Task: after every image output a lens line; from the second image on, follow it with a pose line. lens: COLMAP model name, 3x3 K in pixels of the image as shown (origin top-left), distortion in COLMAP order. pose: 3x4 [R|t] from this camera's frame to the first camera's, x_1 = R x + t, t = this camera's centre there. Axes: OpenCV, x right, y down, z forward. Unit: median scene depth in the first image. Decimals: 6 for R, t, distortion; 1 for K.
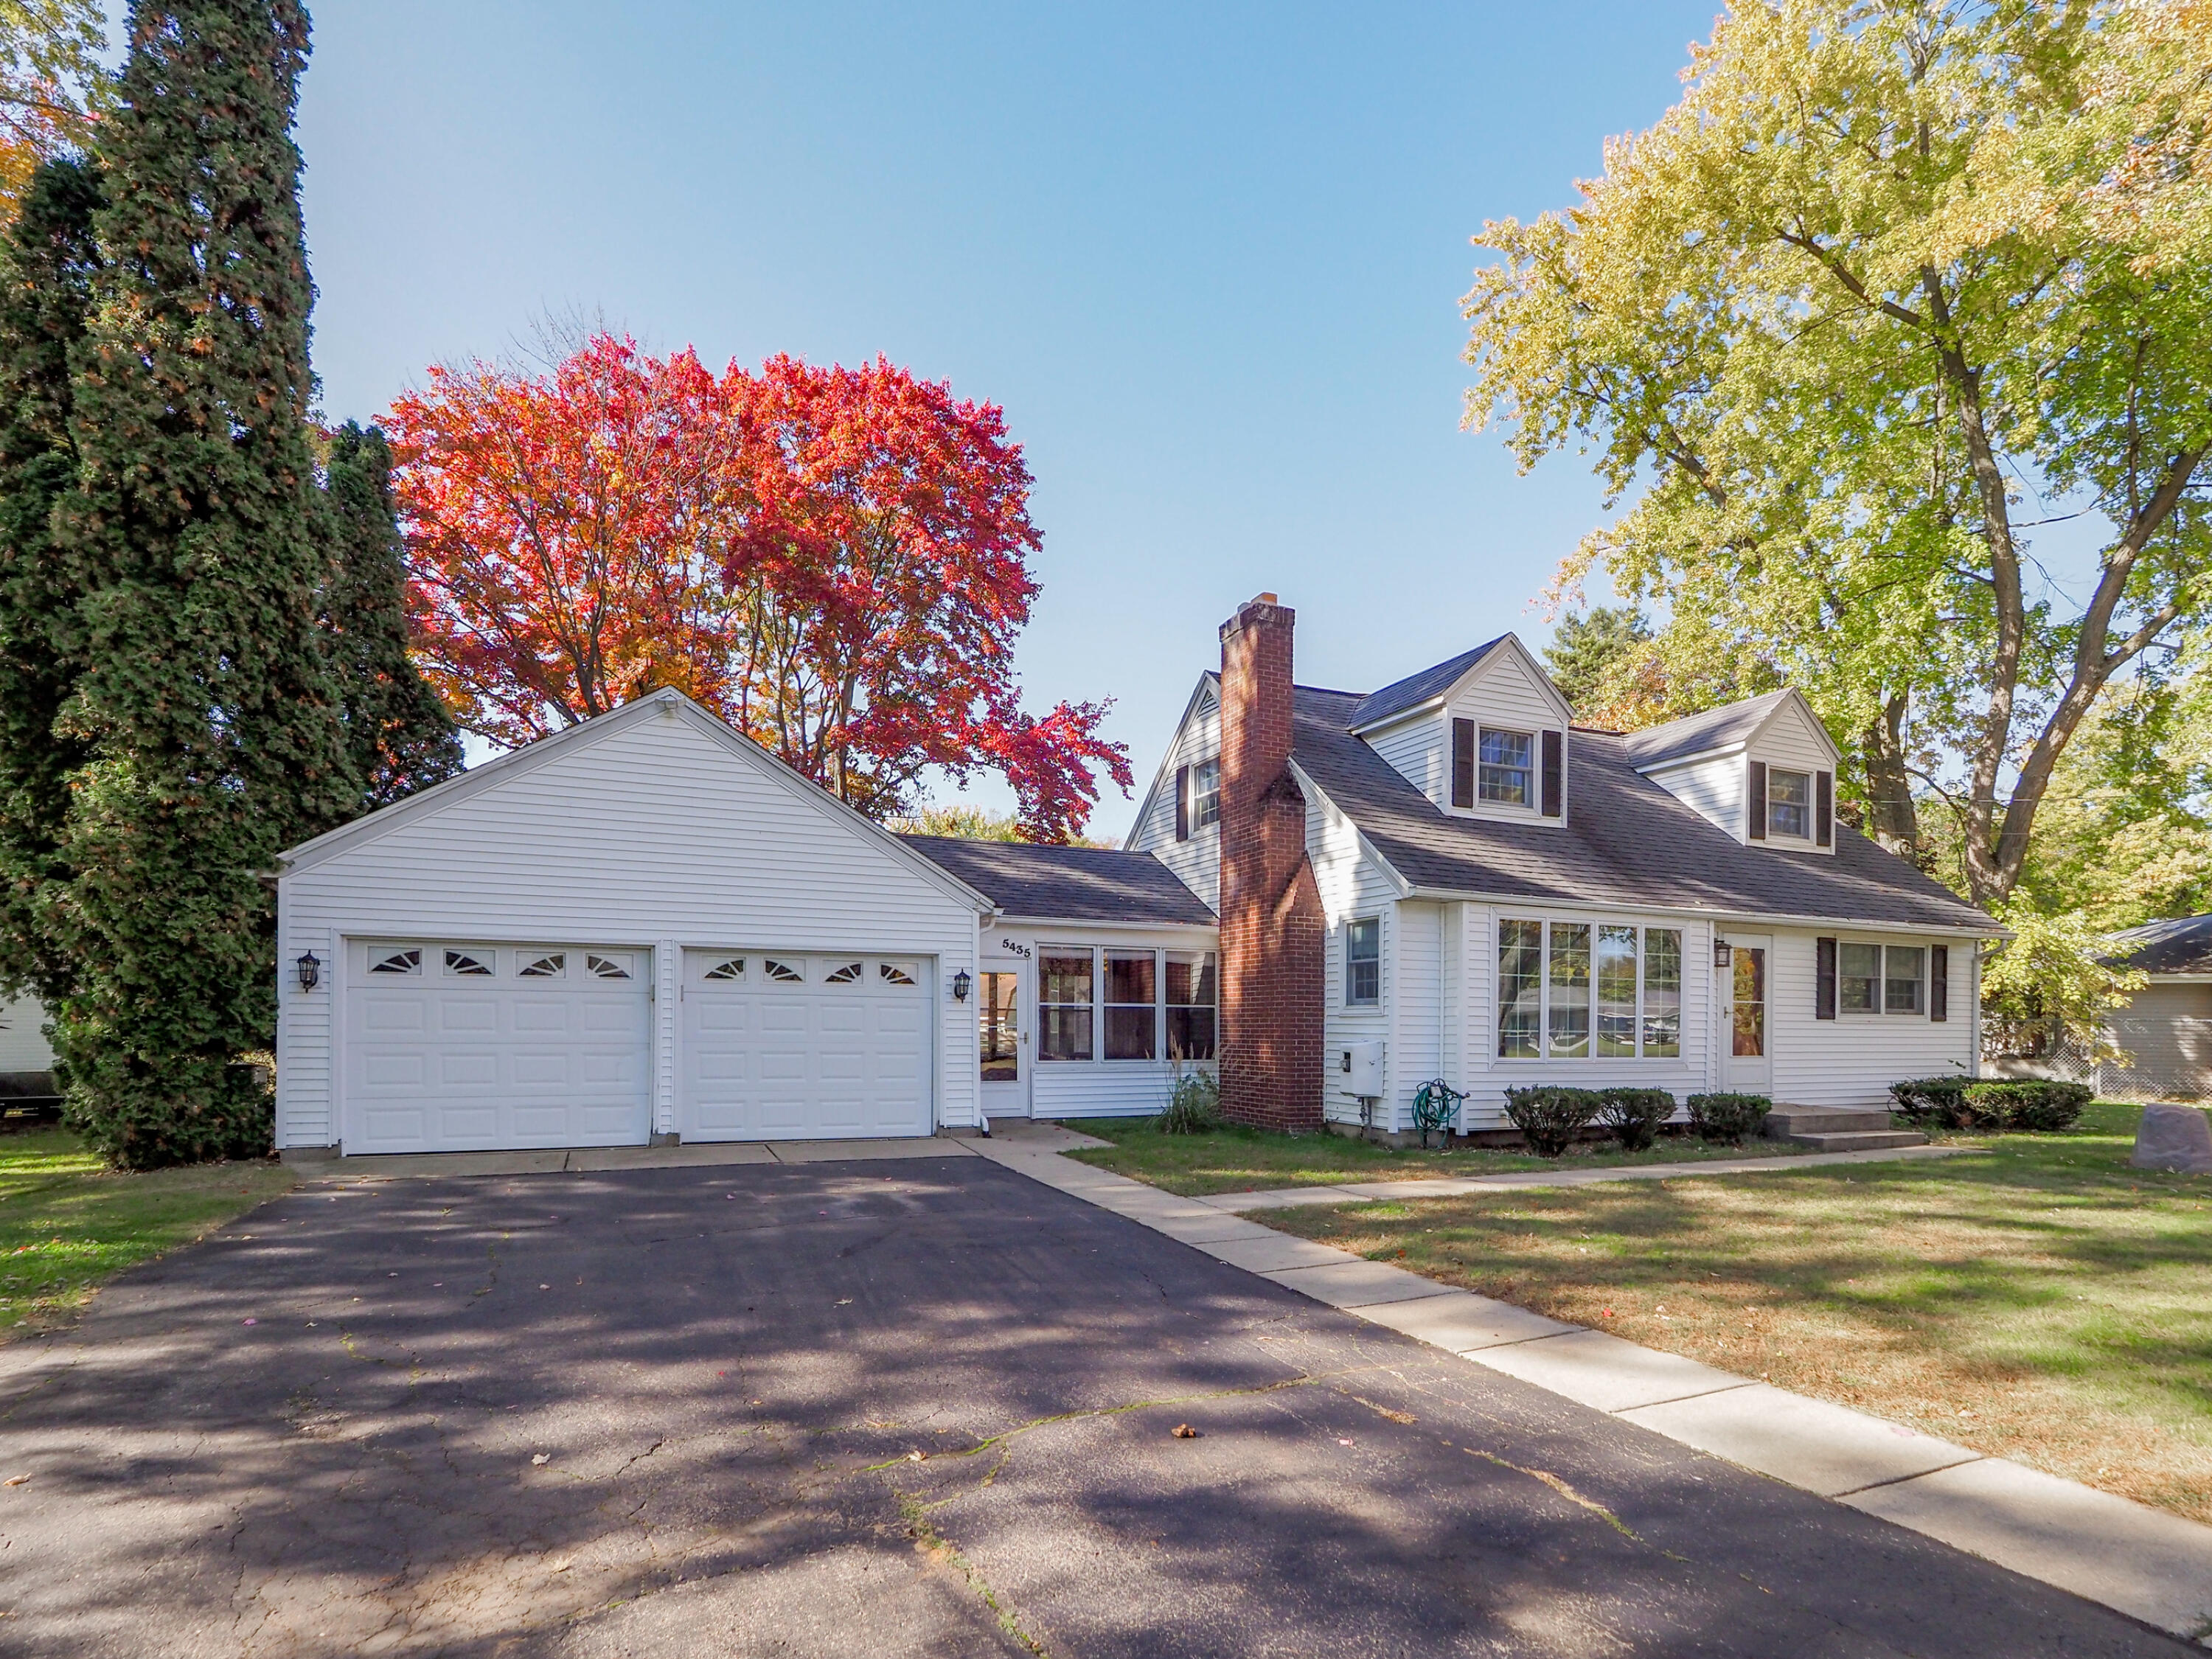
lens RADIAL K [[1071.9, 0, 1105.7], [0, 1071.9, 852.5], [0, 0, 1]] dist [0.003380, -0.000227]
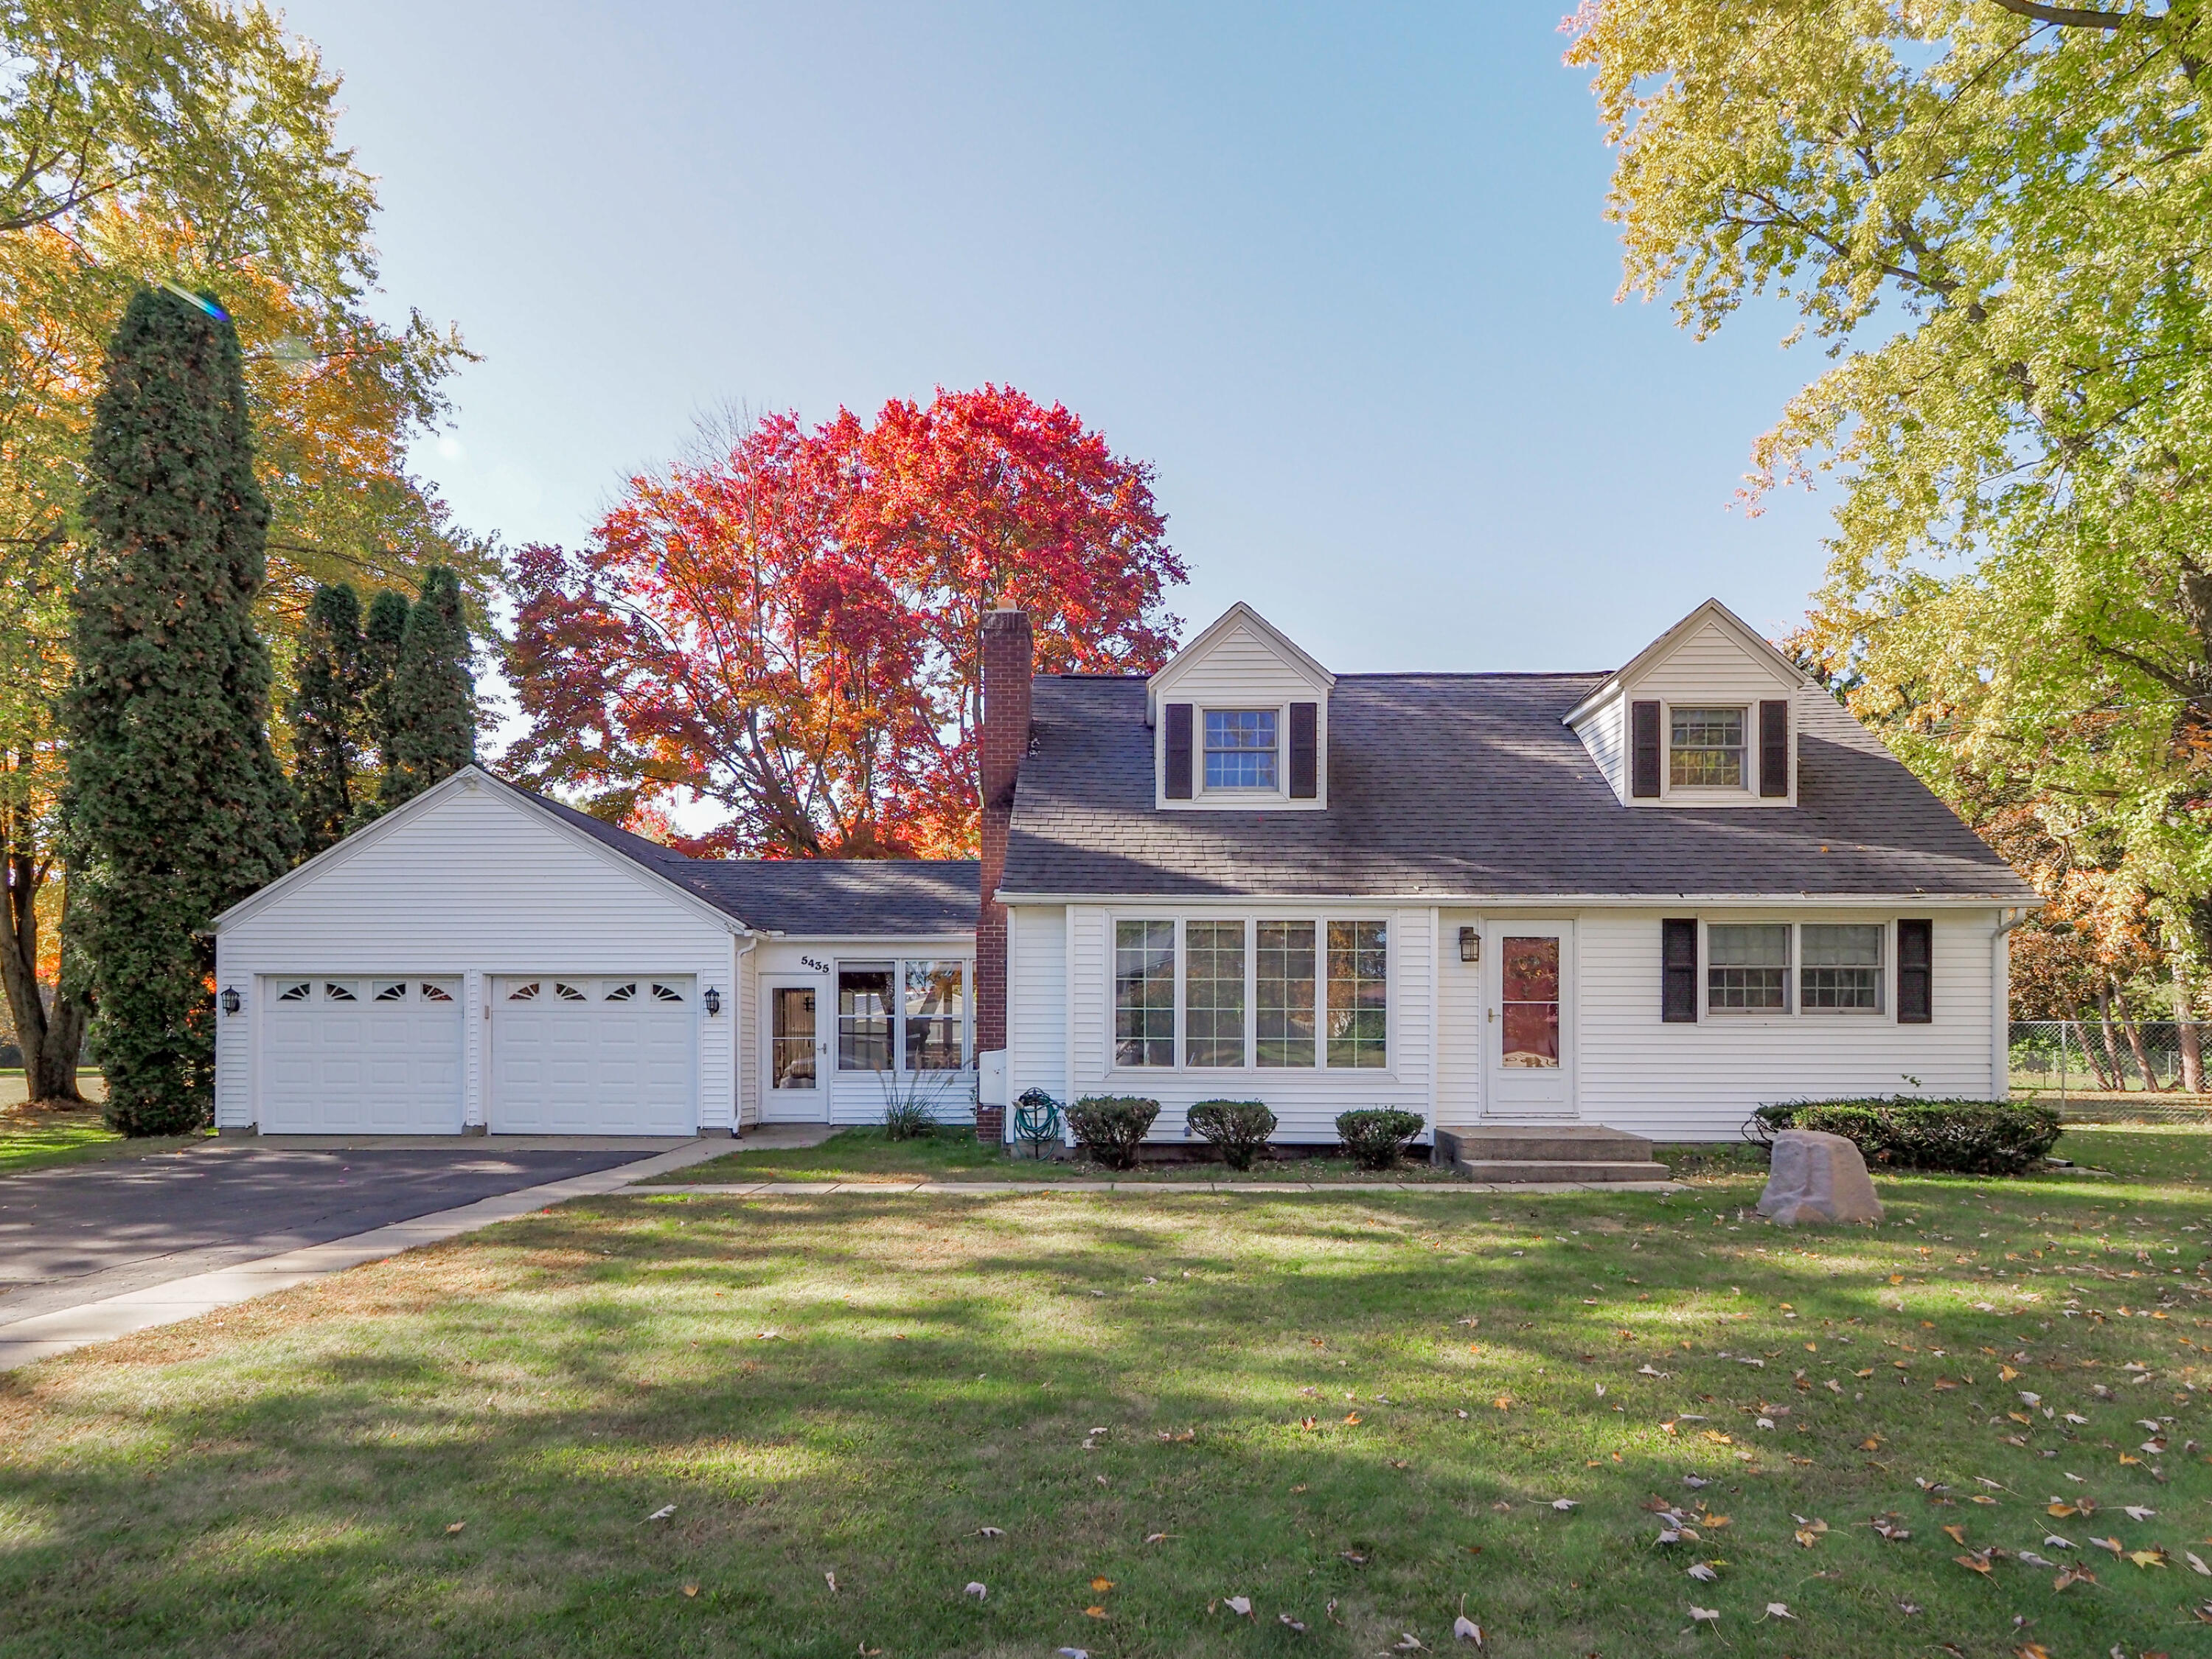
lens RADIAL K [[1194.8, 0, 1106.0], [0, 1194.8, 829.5], [0, 0, 1]] dist [0.000797, -0.000503]
pose [[0.912469, -0.076823, -0.401868, 0.769279], [0.070815, 0.997044, -0.029809, 0.012504], [0.402971, -0.001258, 0.915212, 0.029149]]
